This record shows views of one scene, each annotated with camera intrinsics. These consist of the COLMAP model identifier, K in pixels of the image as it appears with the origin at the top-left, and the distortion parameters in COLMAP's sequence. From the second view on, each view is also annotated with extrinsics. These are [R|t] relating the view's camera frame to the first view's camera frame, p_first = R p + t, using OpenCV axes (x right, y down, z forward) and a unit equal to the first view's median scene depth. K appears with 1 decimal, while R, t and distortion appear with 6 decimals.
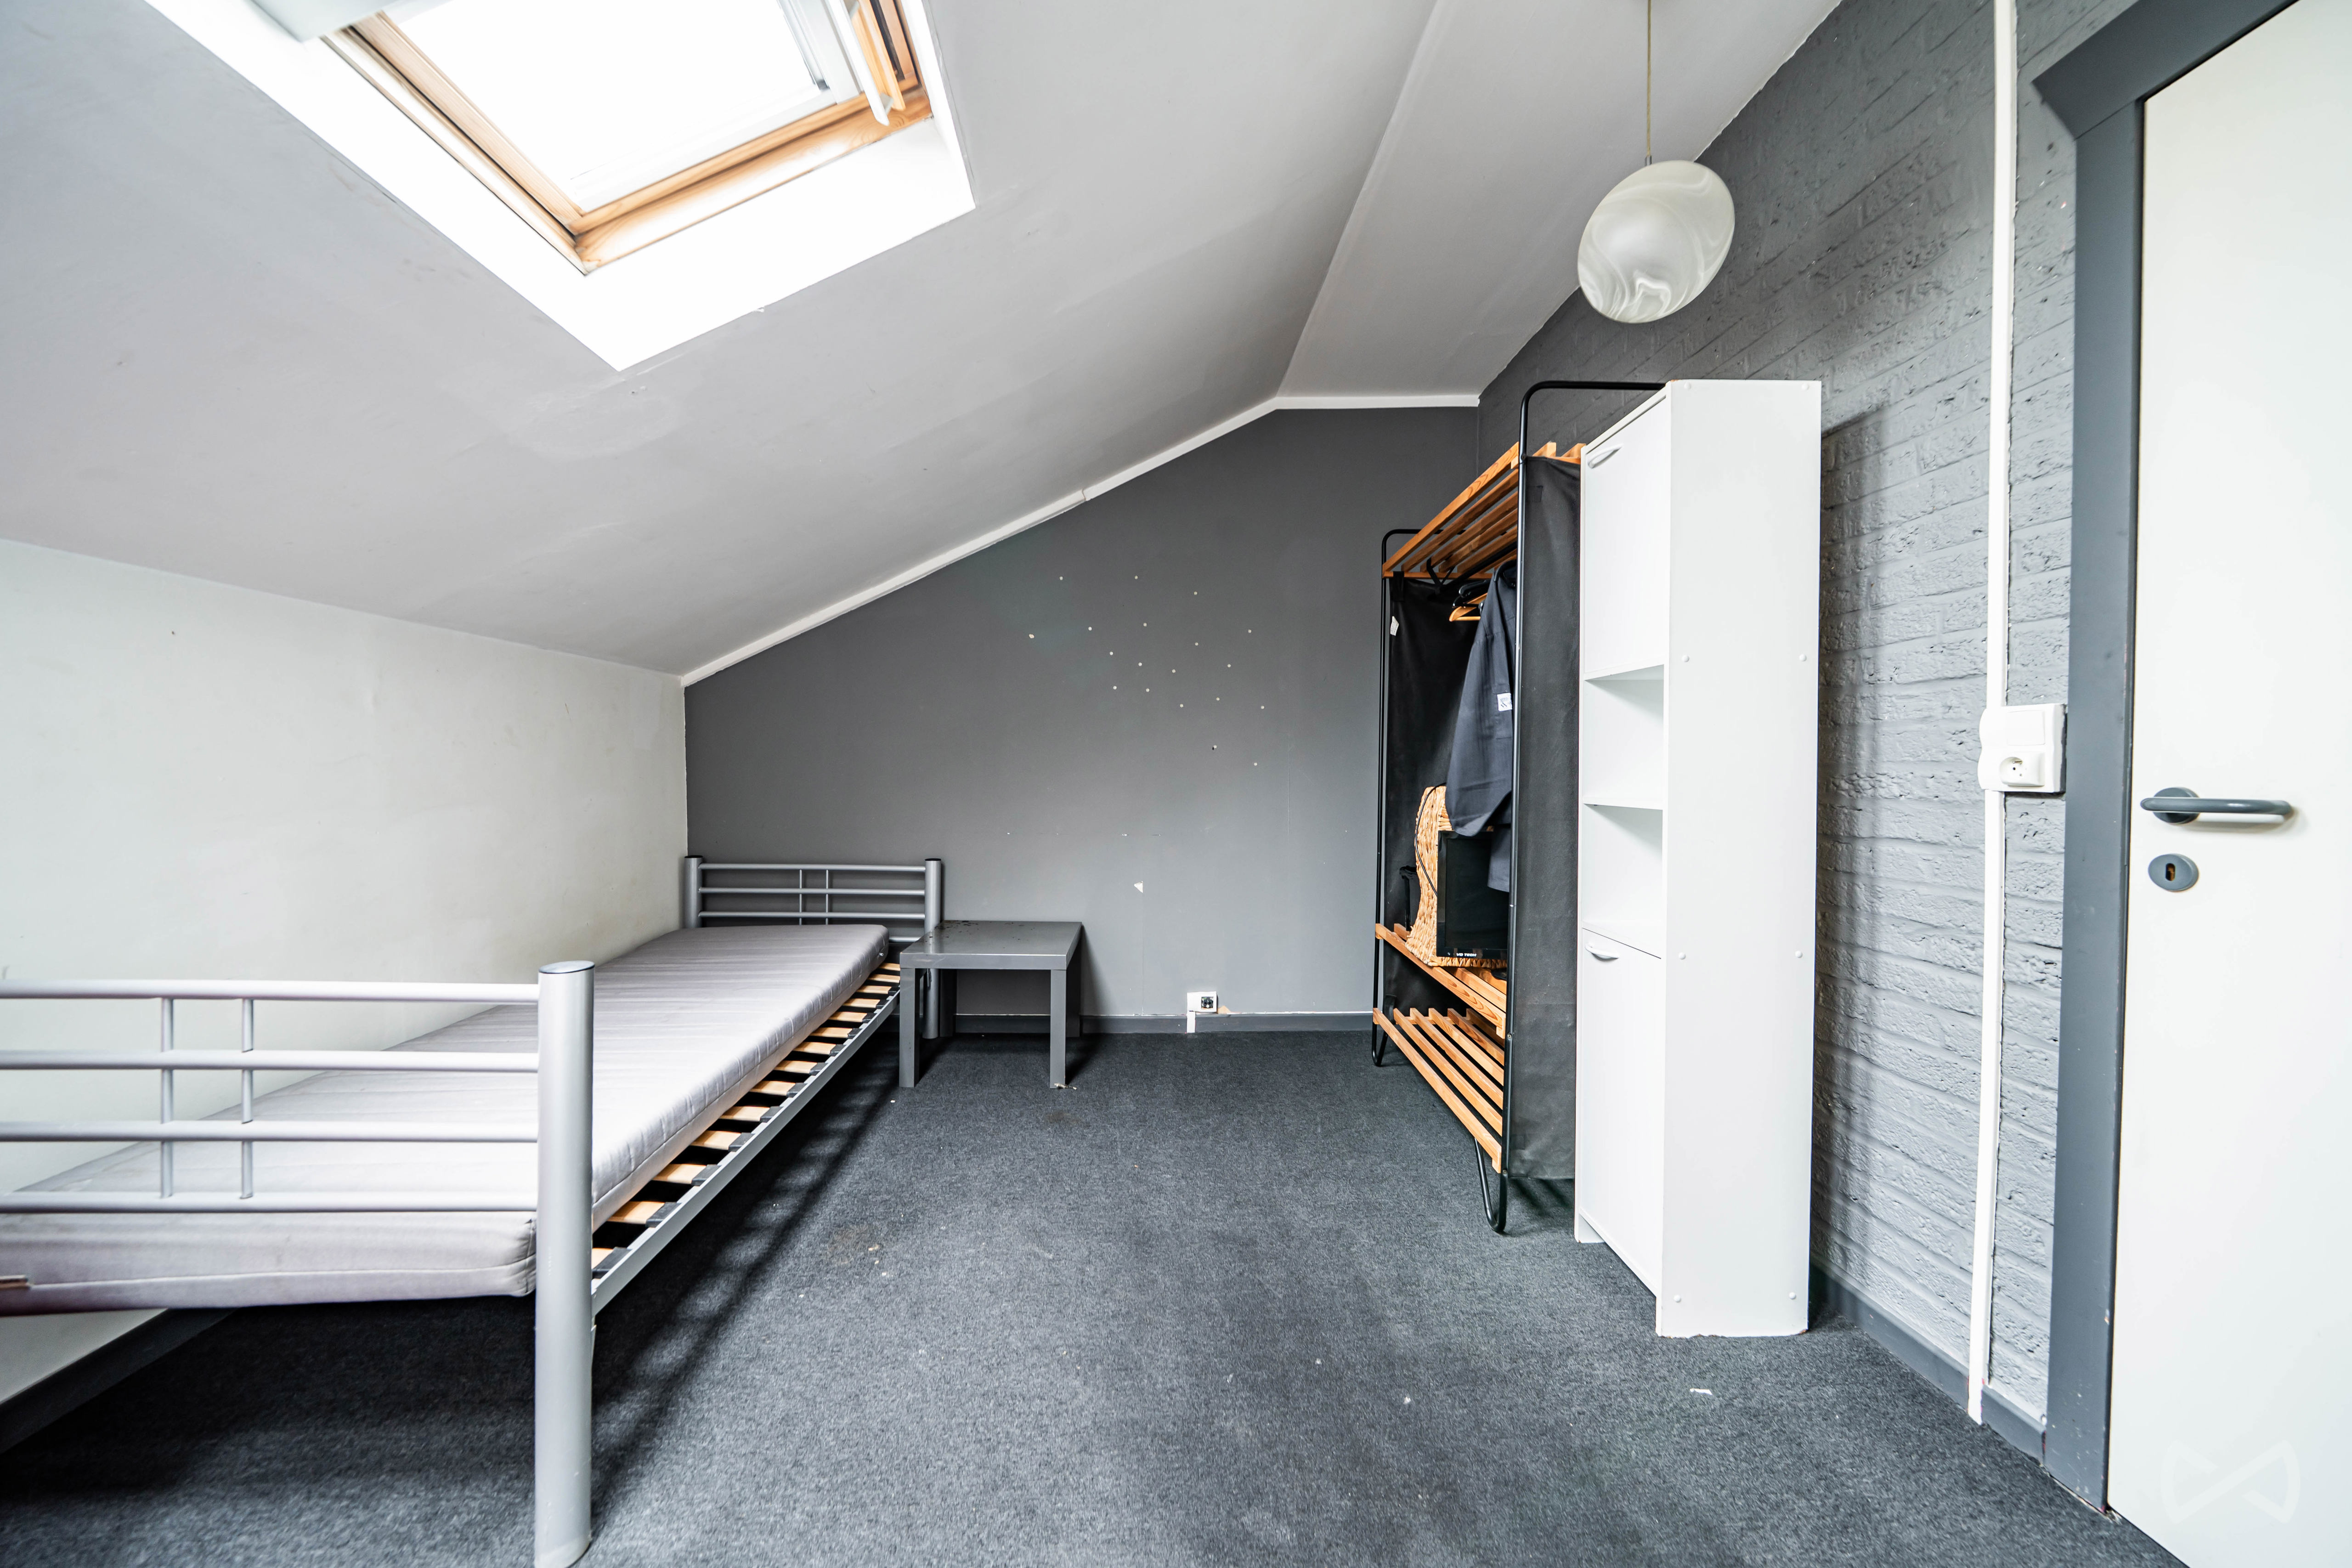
lens RADIAL K [[802.5, 0, 1176.0], [0, 802.5, 784.0], [0, 0, 1]] dist [-0.000484, -0.000075]
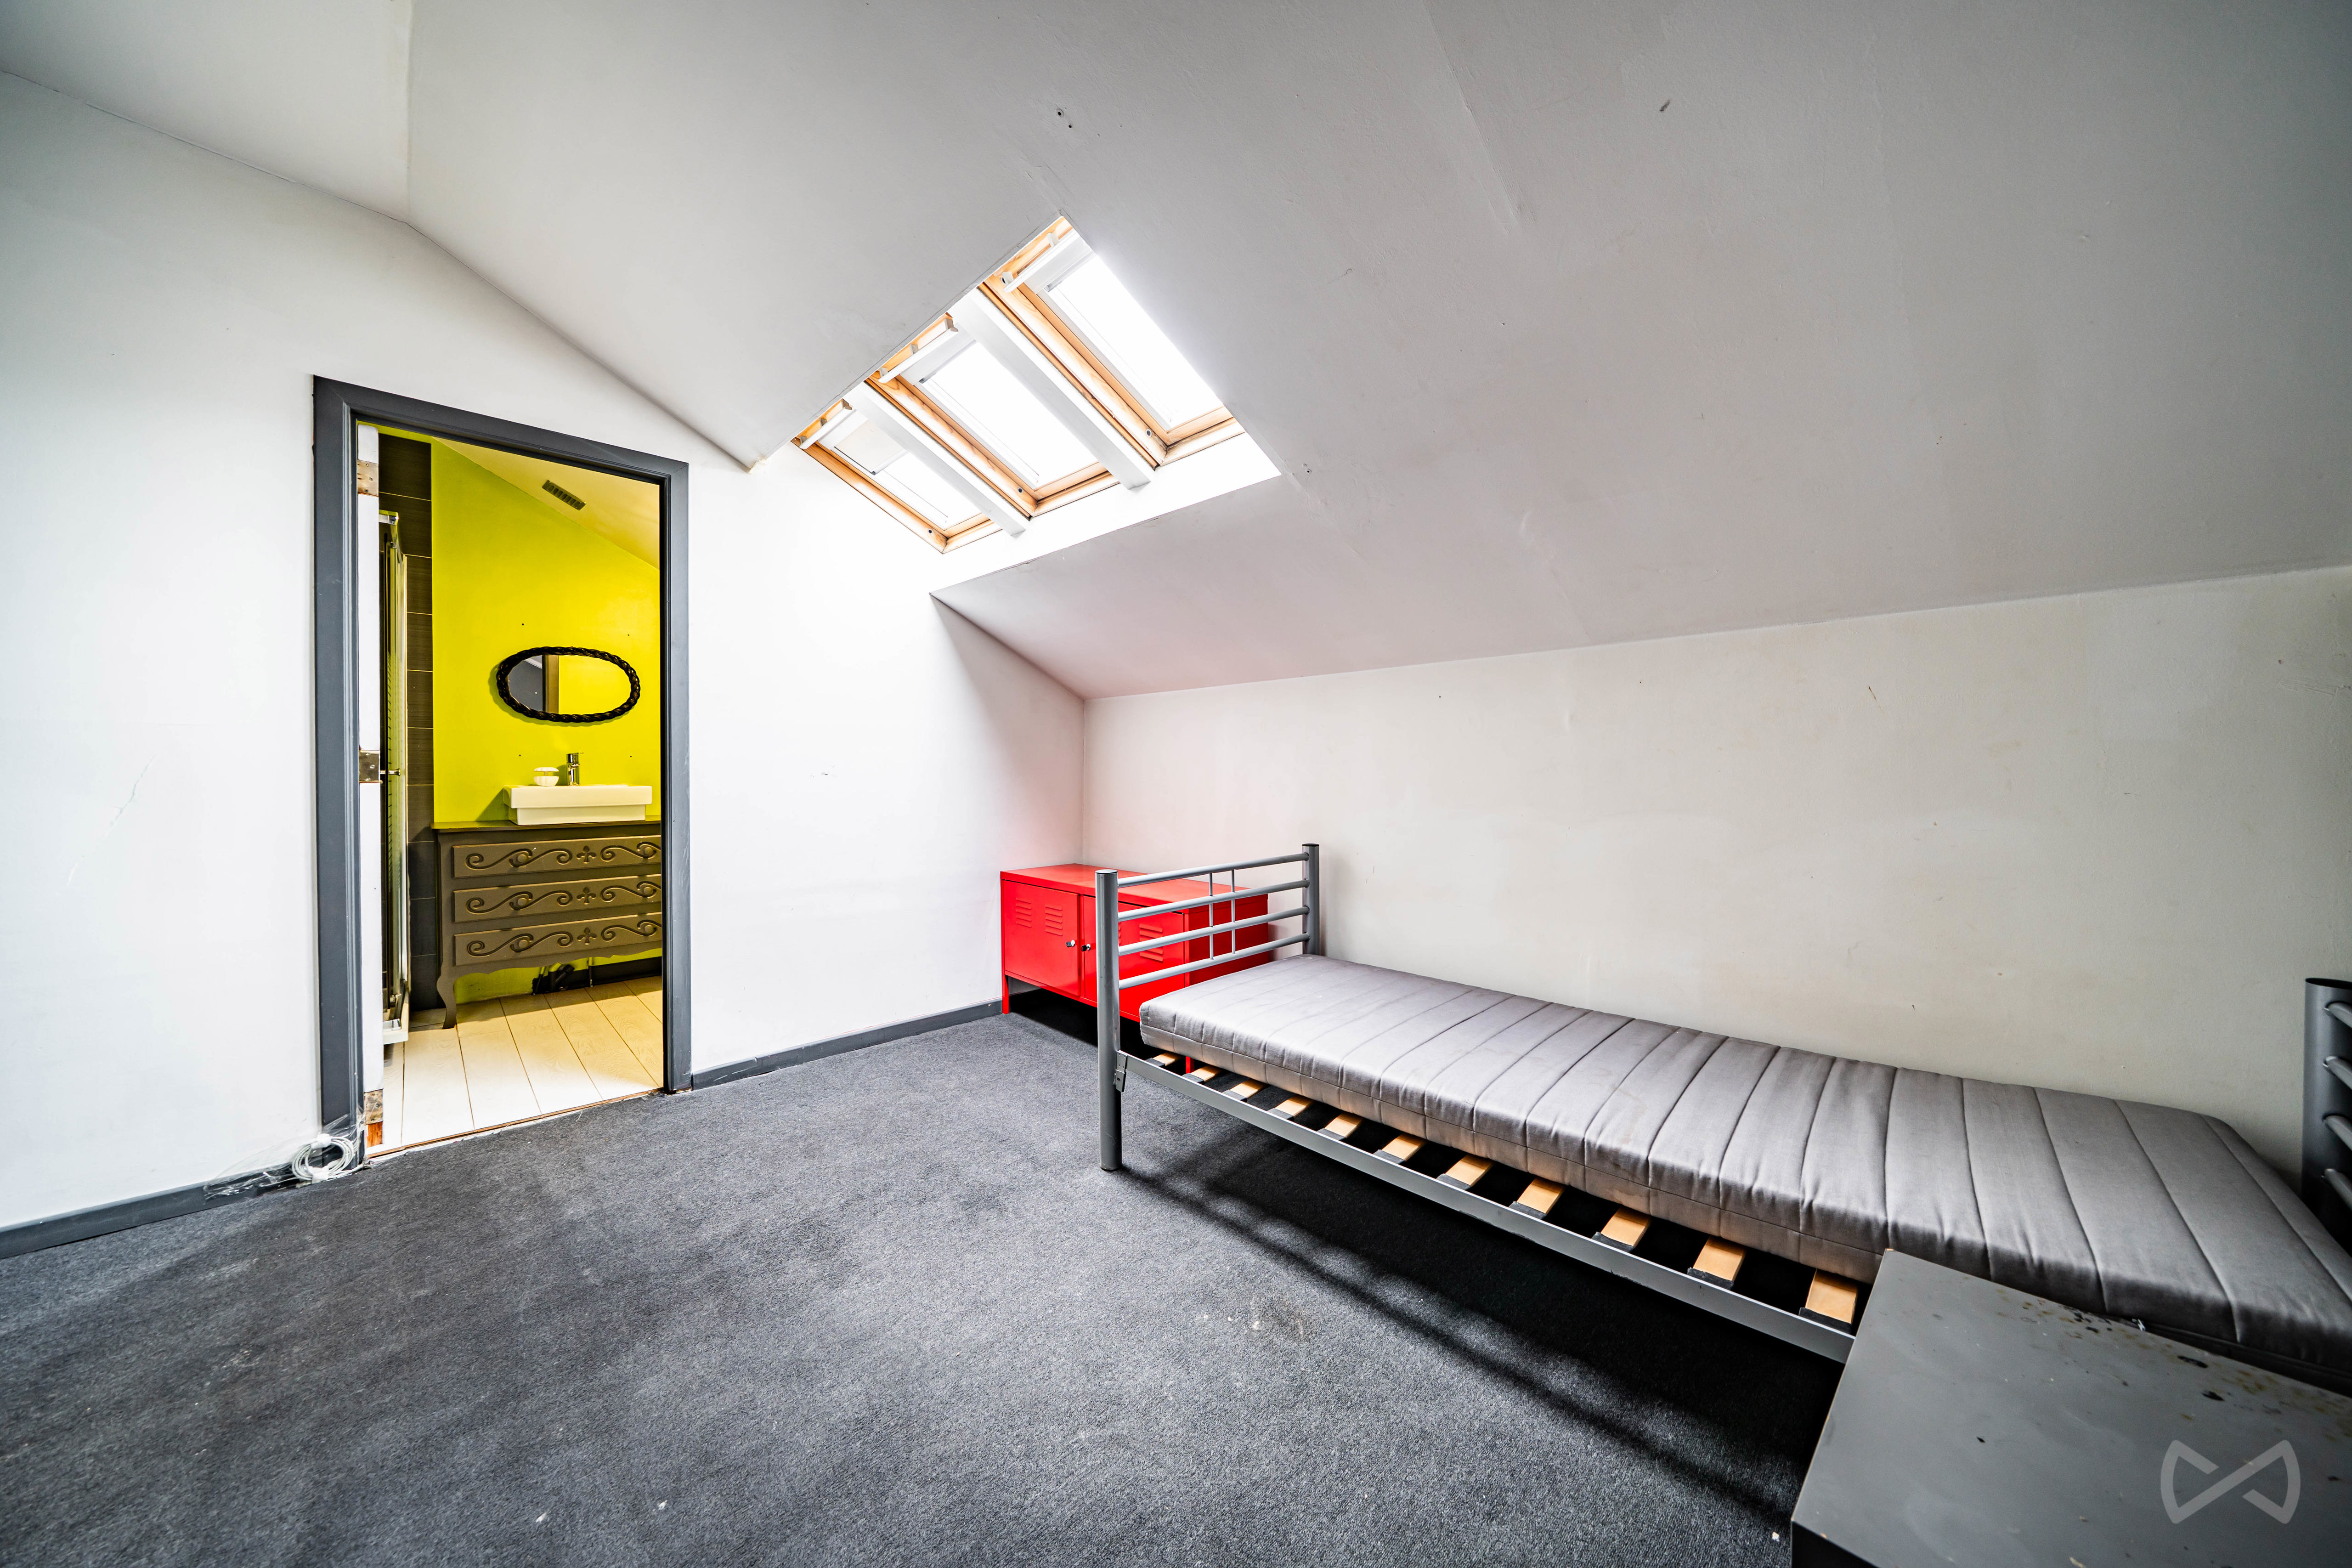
lens RADIAL K [[802.5, 0, 1176.0], [0, 802.5, 784.0], [0, 0, 1]] dist [-0.000484, -0.000075]
pose [[-0.756425, -0.002541, -0.654076, 0.195667], [-0.019845, 0.999621, 0.019067, -0.014037], [0.653779, 0.027403, -0.756189, 1.219327]]
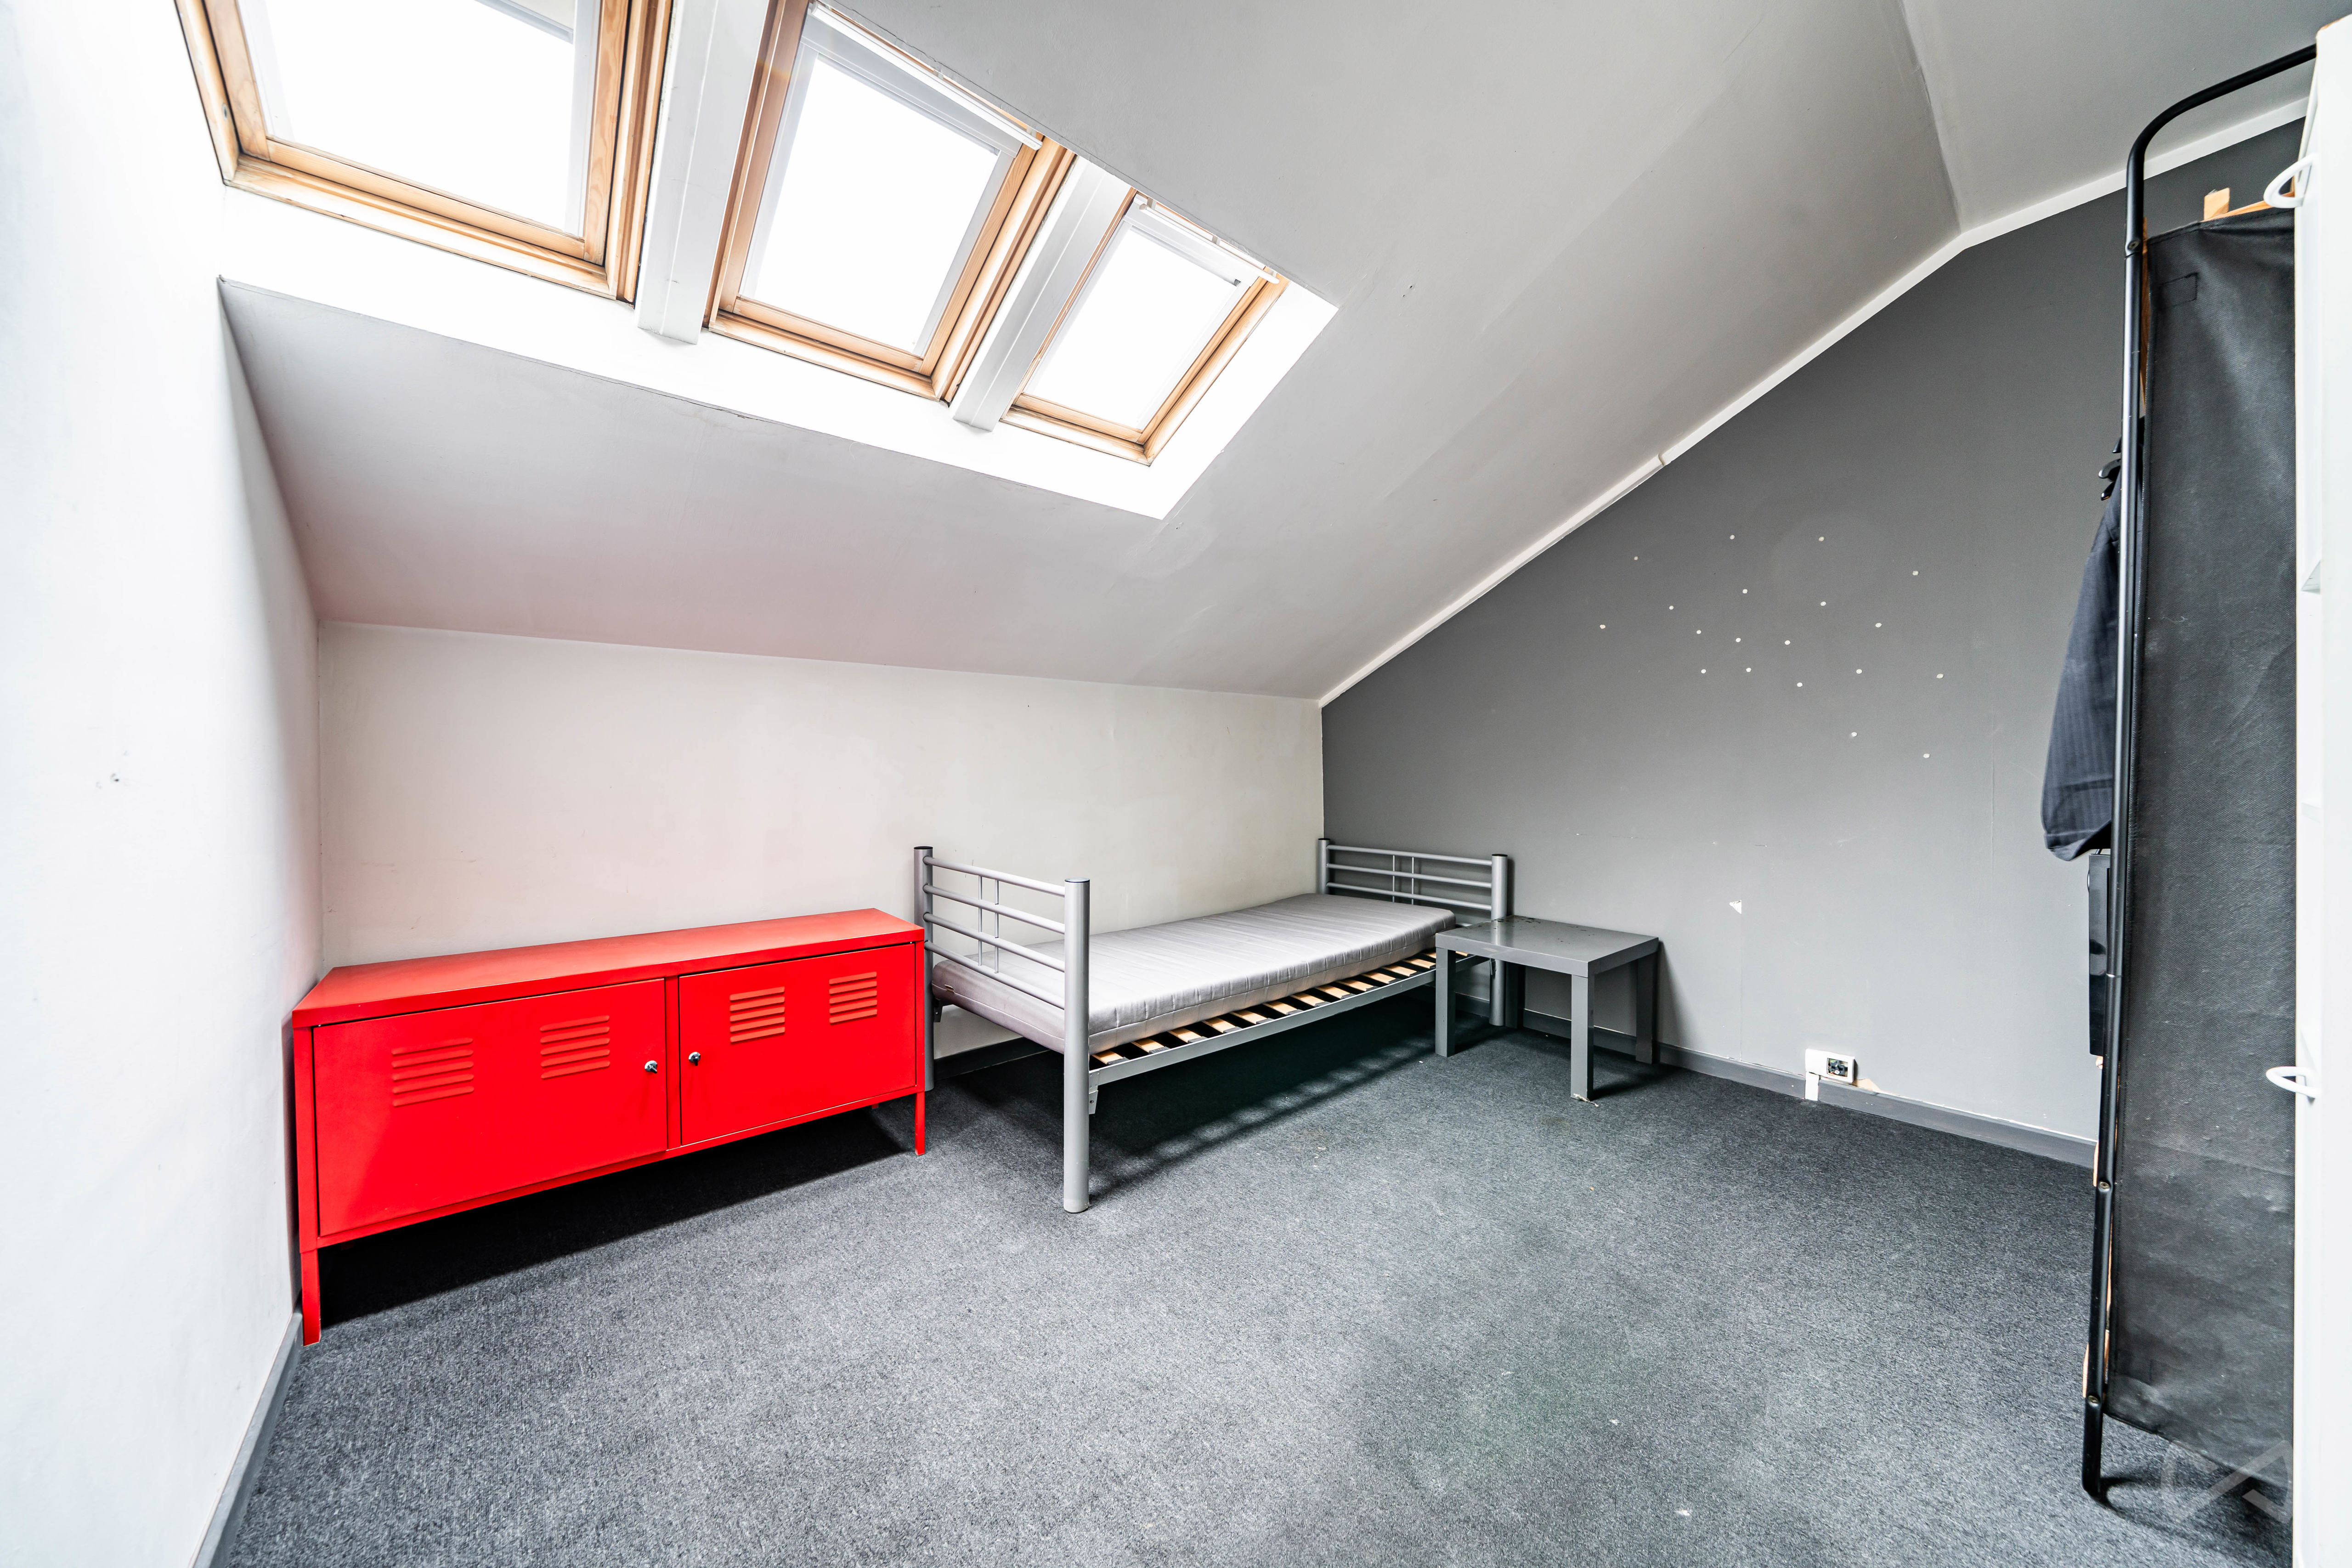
lens RADIAL K [[802.5, 0, 1176.0], [0, 802.5, 784.0], [0, 0, 1]] dist [-0.000484, -0.000075]
pose [[0.605869, 0.002705, -0.795560, 0.374252], [-0.005665, 0.999984, -0.000914, 0.006633], [0.795544, 0.005061, 0.605875, 0.039478]]
